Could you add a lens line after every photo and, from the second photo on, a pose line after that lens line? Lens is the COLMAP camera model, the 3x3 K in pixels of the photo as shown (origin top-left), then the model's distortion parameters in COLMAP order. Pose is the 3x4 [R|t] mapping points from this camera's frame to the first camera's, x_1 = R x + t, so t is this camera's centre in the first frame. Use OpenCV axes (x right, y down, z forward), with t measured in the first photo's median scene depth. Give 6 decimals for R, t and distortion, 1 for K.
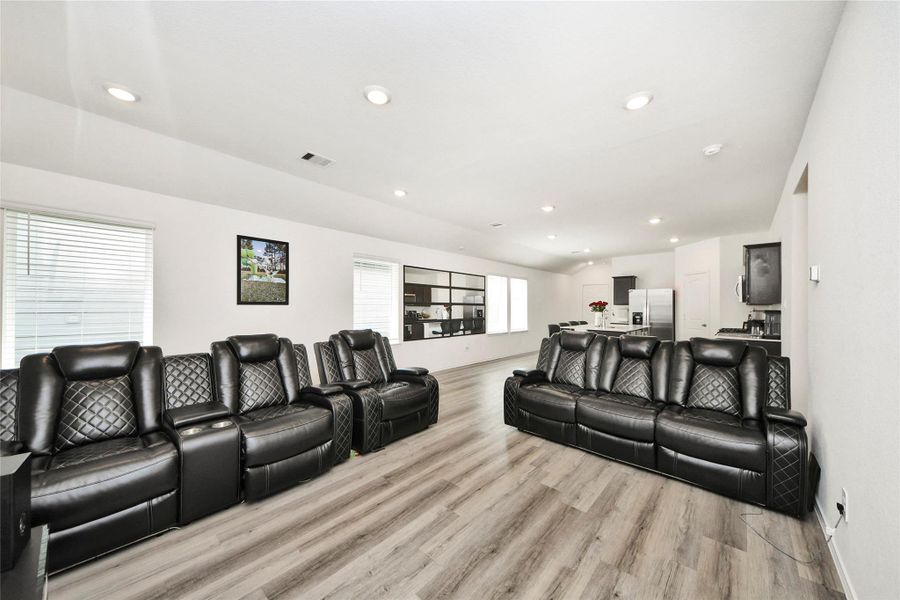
lens RADIAL K [[321.0, 0, 438.4], [0, 321.0, 306.5], [0, 0, 1]] dist [0.026334, -0.002467]
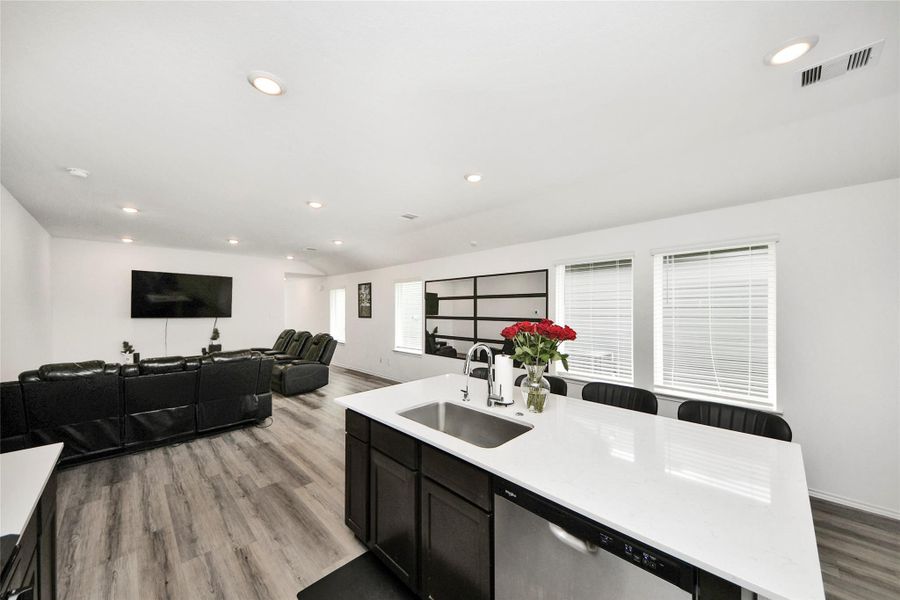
lens RADIAL K [[321.0, 0, 448.2], [0, 321.0, 302.7], [0, 0, 1]] dist [0.026334, -0.002467]
pose [[-0.042493, -0.027175, -0.998727, 0.795869], [0.004795, 0.999613, -0.027404, -0.024809], [0.999085, -0.005953, -0.042346, 0.954399]]
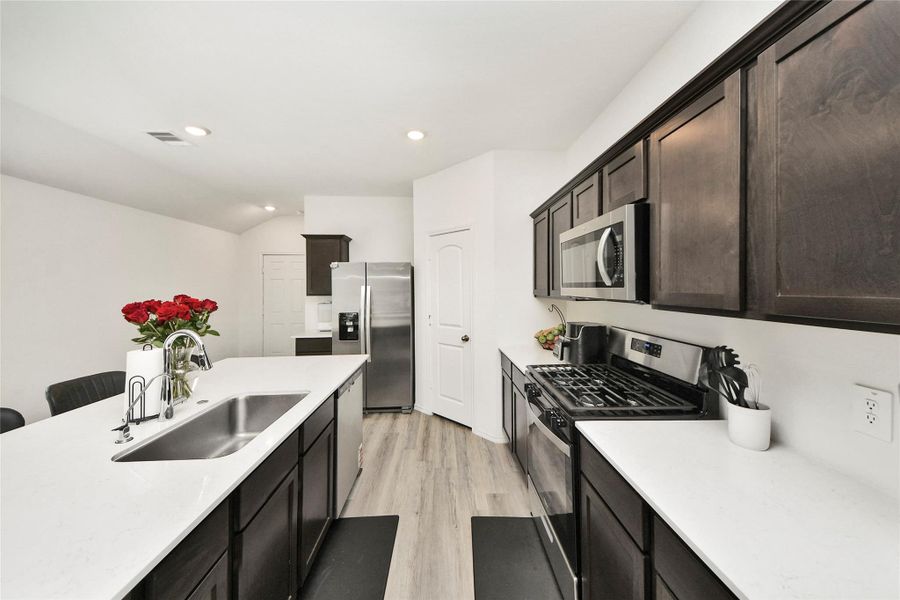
lens RADIAL K [[321.0, 0, 457.6], [0, 321.0, 286.6], [0, 0, 1]] dist [0.026334, -0.002467]
pose [[0.692916, -0.012366, 0.720912, 0.480881], [0.013304, 0.999902, 0.004365, -0.021820], [-0.720895, 0.006567, 0.693013, 0.700132]]
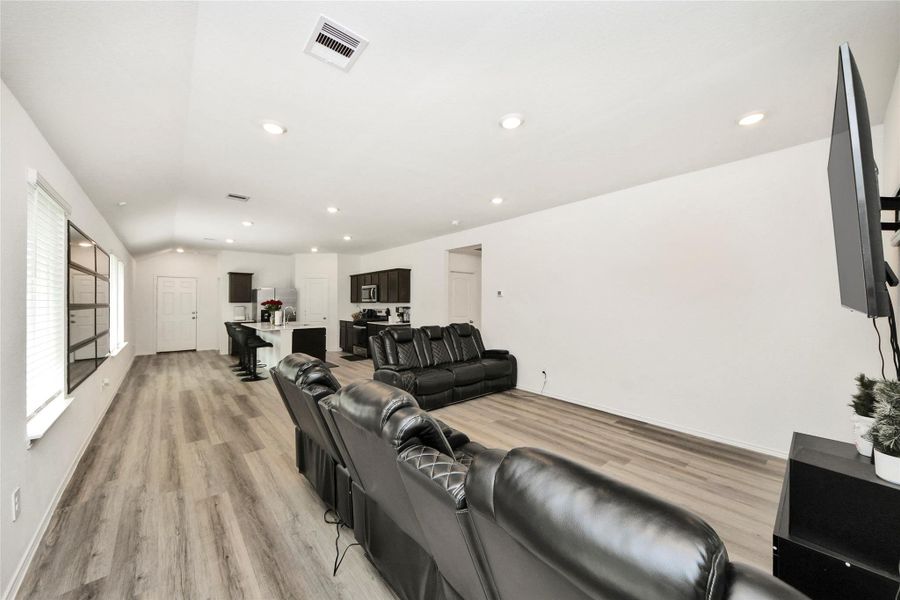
lens RADIAL K [[326.1, 0, 456.2], [0, 326.1, 297.7], [0, 0, 1]] dist [0.037385, -0.000529]
pose [[0.095237, 0.003275, 0.995449, -0.456185], [-0.002965, 0.999991, -0.003007, -0.021825], [-0.995450, -0.002666, 0.095246, 0.357688]]
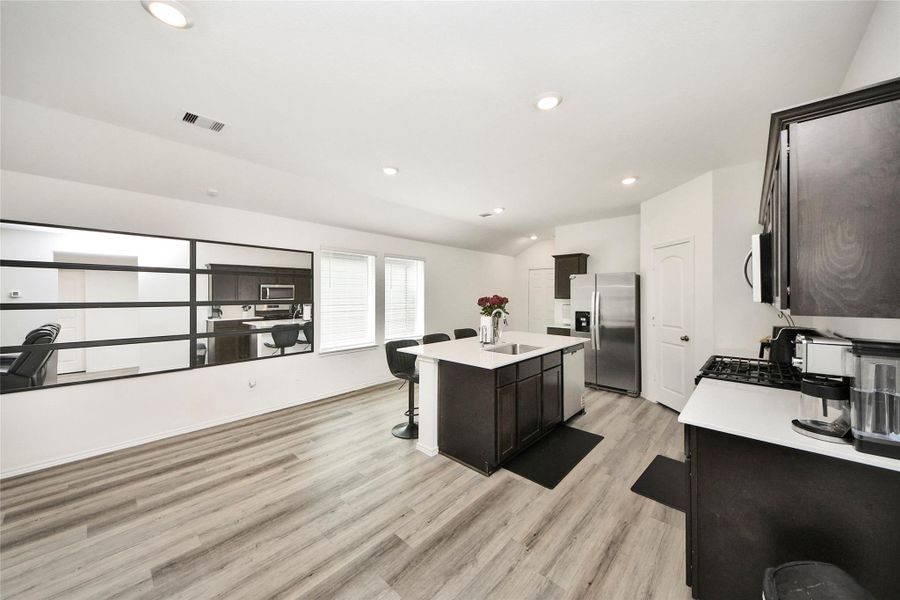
lens RADIAL K [[321.0, 0, 446.1], [0, 321.0, 293.9], [0, 0, 1]] dist [0.026334, -0.002467]
pose [[0.999952, -0.006209, 0.007578, 0.424595], [0.006251, 0.999965, -0.005517, -0.016581], [-0.007543, 0.005564, 0.999956, 0.472397]]
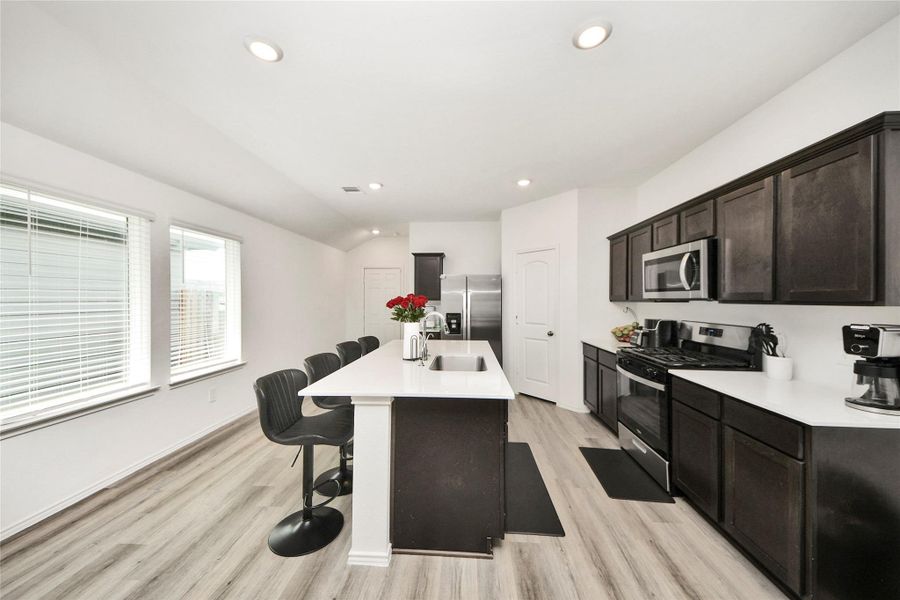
lens RADIAL K [[321.0, 0, 452.0], [0, 321.0, 299.9], [0, 0, 1]] dist [0.026334, -0.002467]
pose [[0.765856, -0.008577, 0.642955, 0.285662], [0.004690, 0.999959, 0.007753, -0.012759], [-0.642995, -0.002922, 0.765865, 0.671918]]
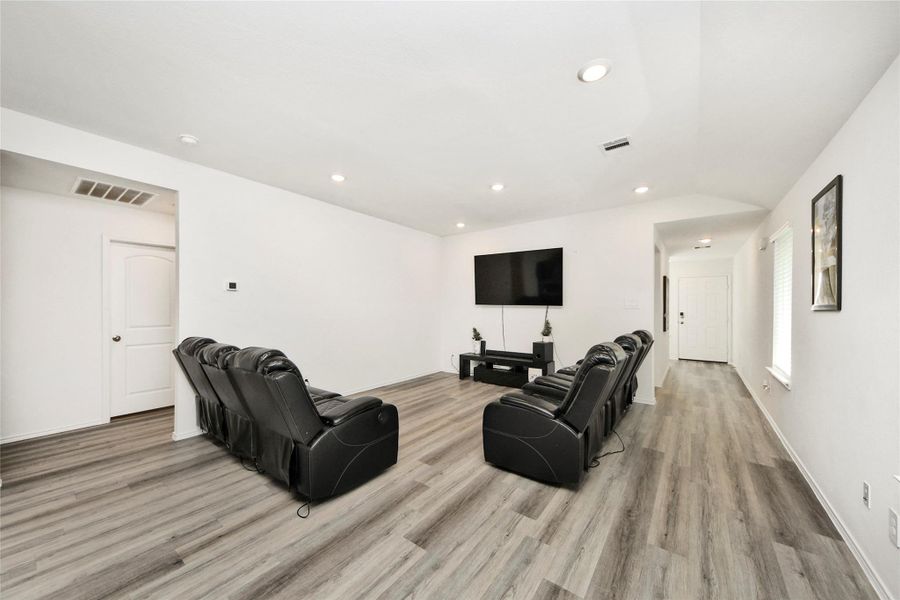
lens RADIAL K [[321.0, 0, 448.4], [0, 321.0, 304.8], [0, 0, 1]] dist [0.026334, -0.002467]
pose [[-0.994895, -0.010679, -0.100350, 0.079518], [-0.009646, 0.999895, -0.010773, -0.000661], [0.100455, -0.009750, -0.994894, 0.896752]]
